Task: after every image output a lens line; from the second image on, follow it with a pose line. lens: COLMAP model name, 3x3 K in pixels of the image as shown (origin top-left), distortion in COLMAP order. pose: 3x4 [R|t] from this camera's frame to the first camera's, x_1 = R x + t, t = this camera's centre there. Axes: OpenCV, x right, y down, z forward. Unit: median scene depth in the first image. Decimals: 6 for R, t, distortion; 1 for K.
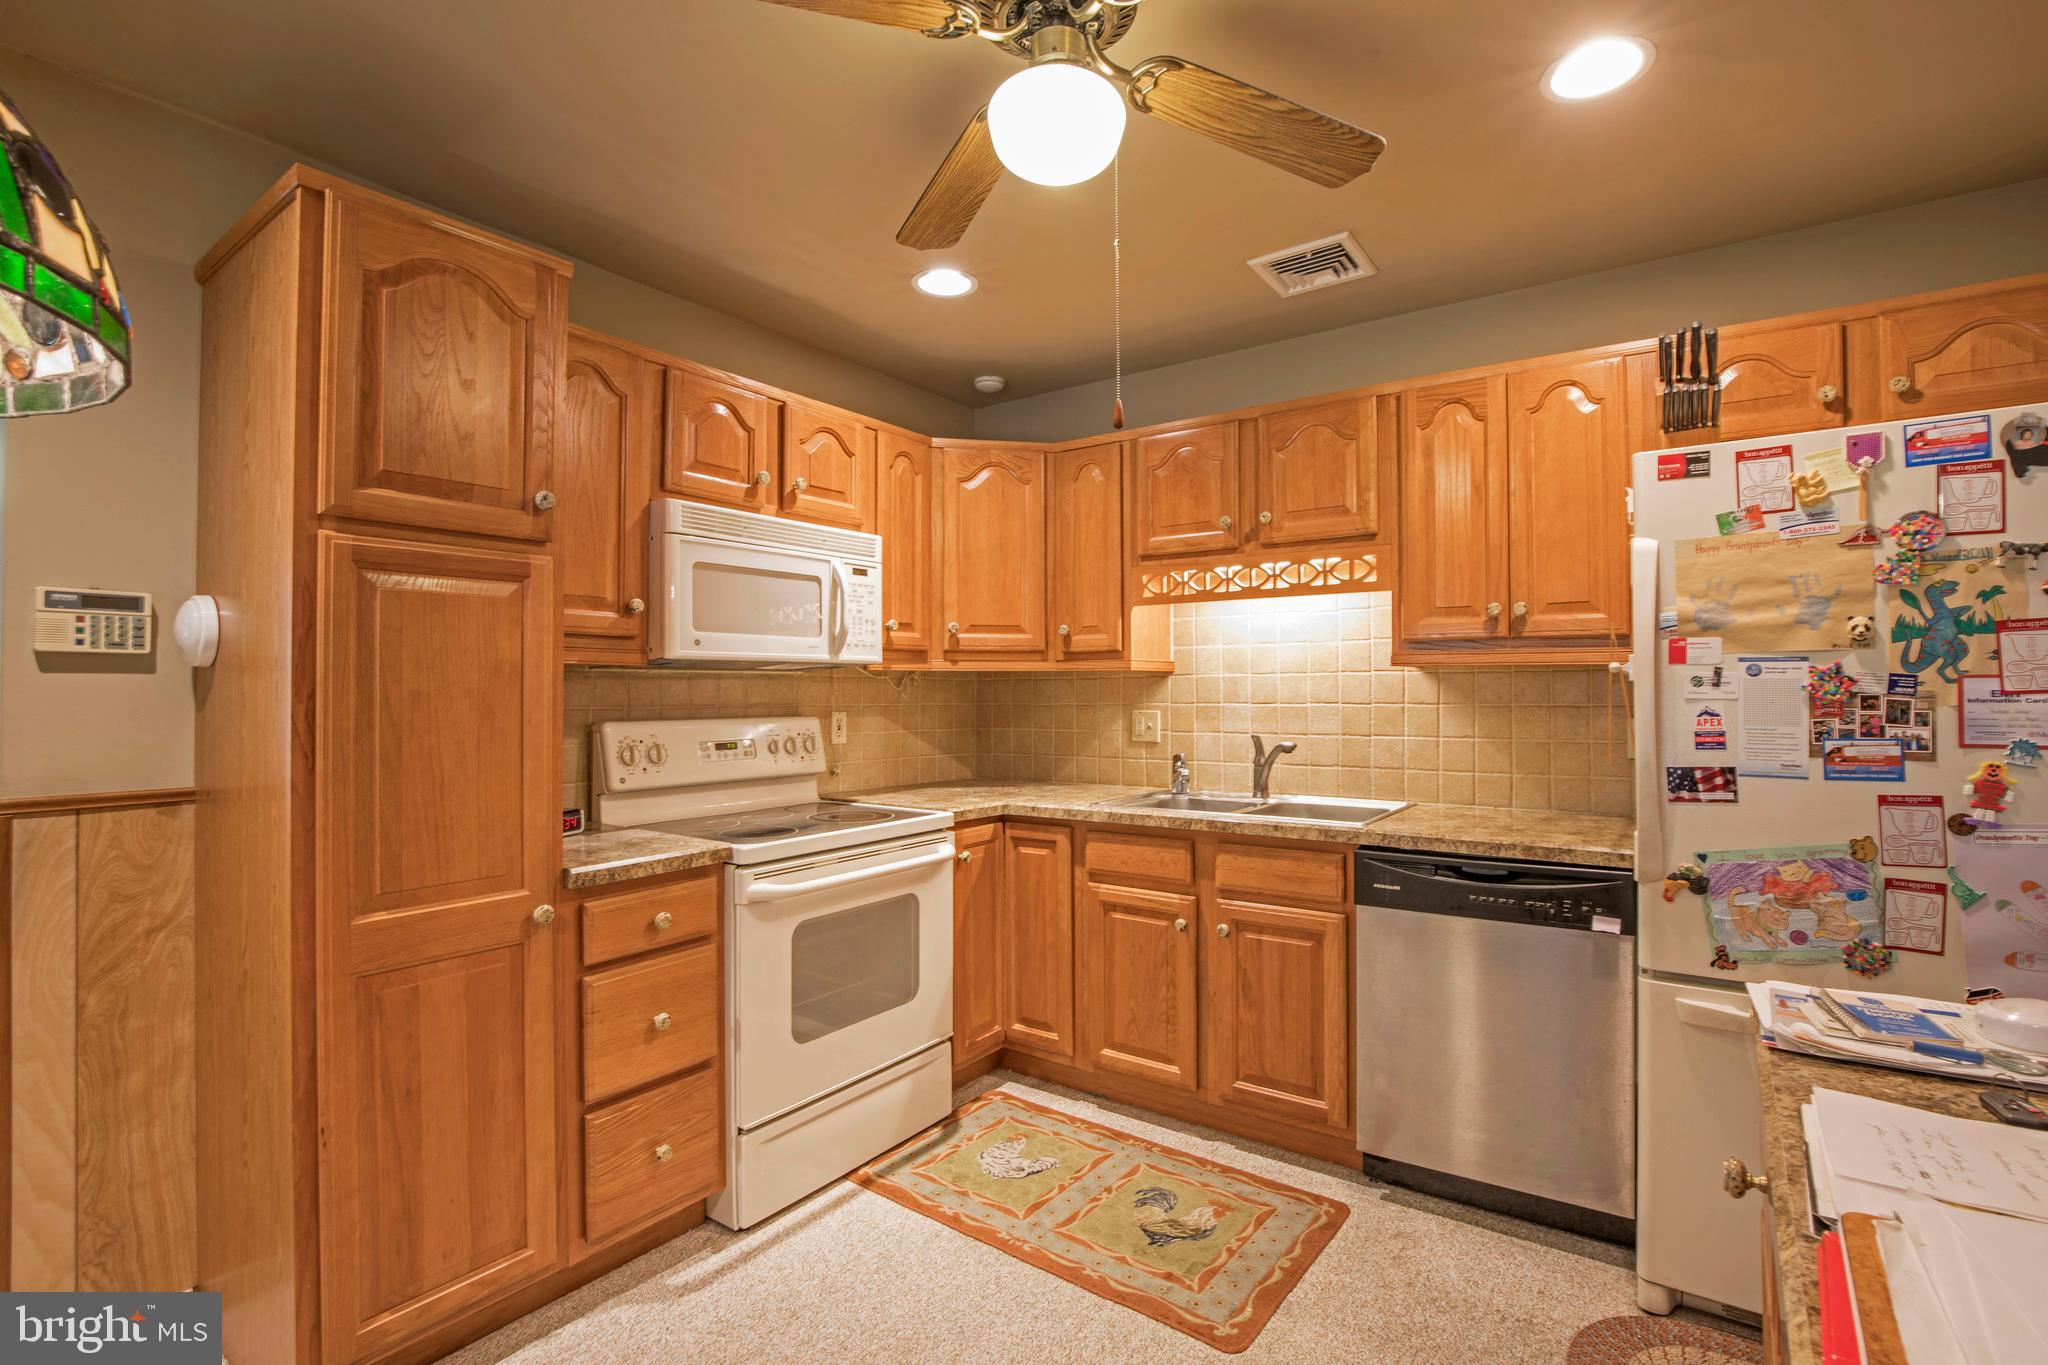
lens RADIAL K [[953.6, 0, 1032.8], [0, 953.6, 674.8], [0, 0, 1]] dist [-0.035536, 0.000830]
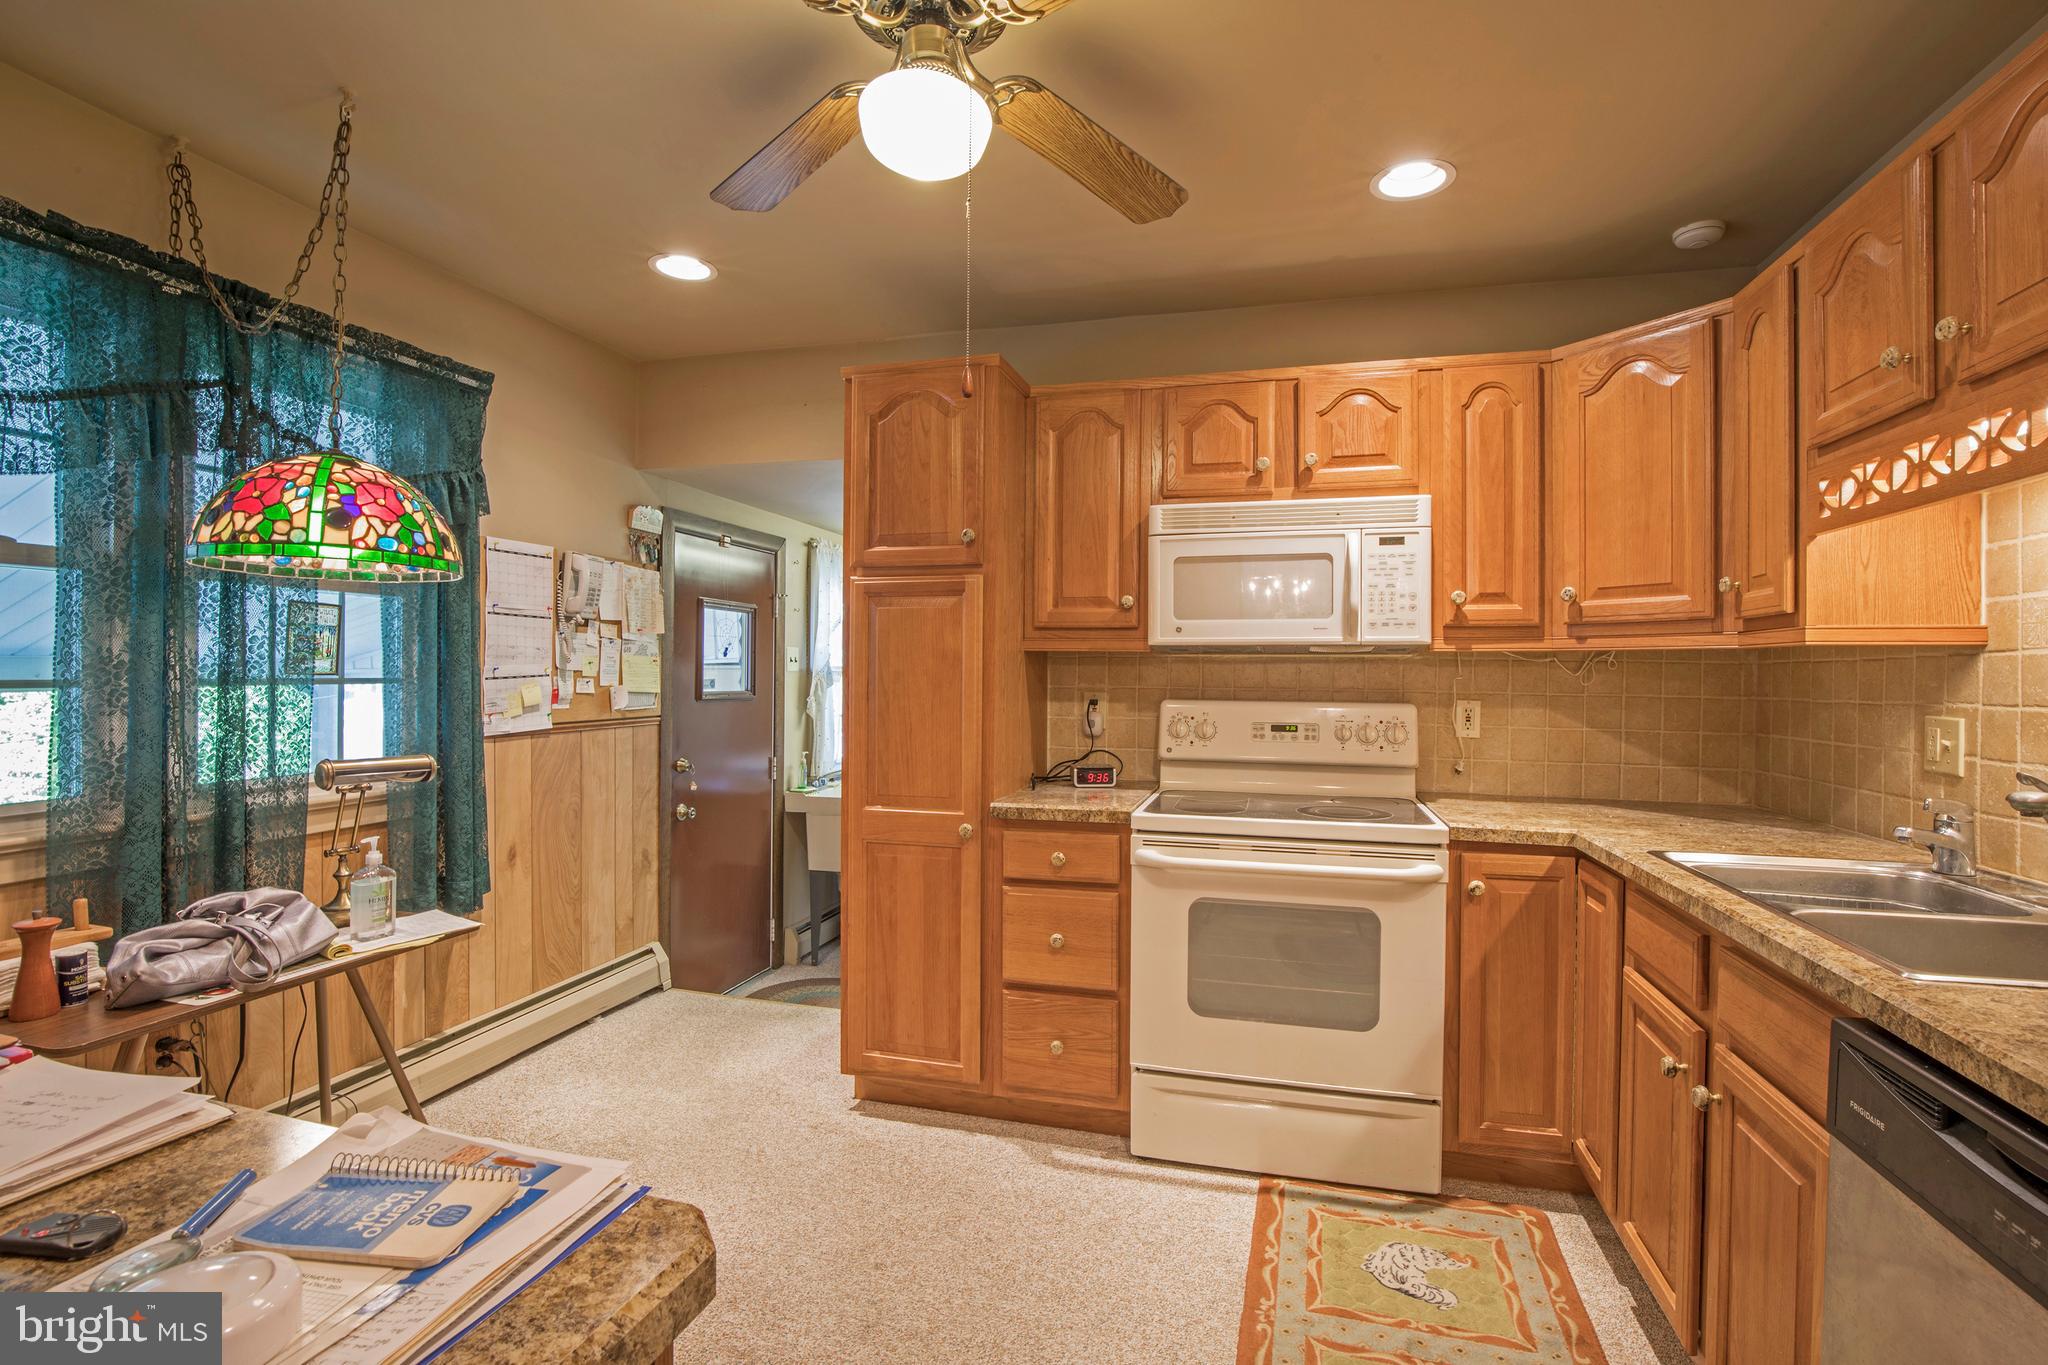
lens RADIAL K [[953.6, 0, 1032.8], [0, 953.6, 674.8], [0, 0, 1]] dist [-0.035536, 0.000830]
pose [[0.331882, 0.007450, -0.943292, 0.591428], [0.006520, 0.999927, 0.010191, 0.005604], [0.943299, -0.009532, 0.331809, 0.432745]]
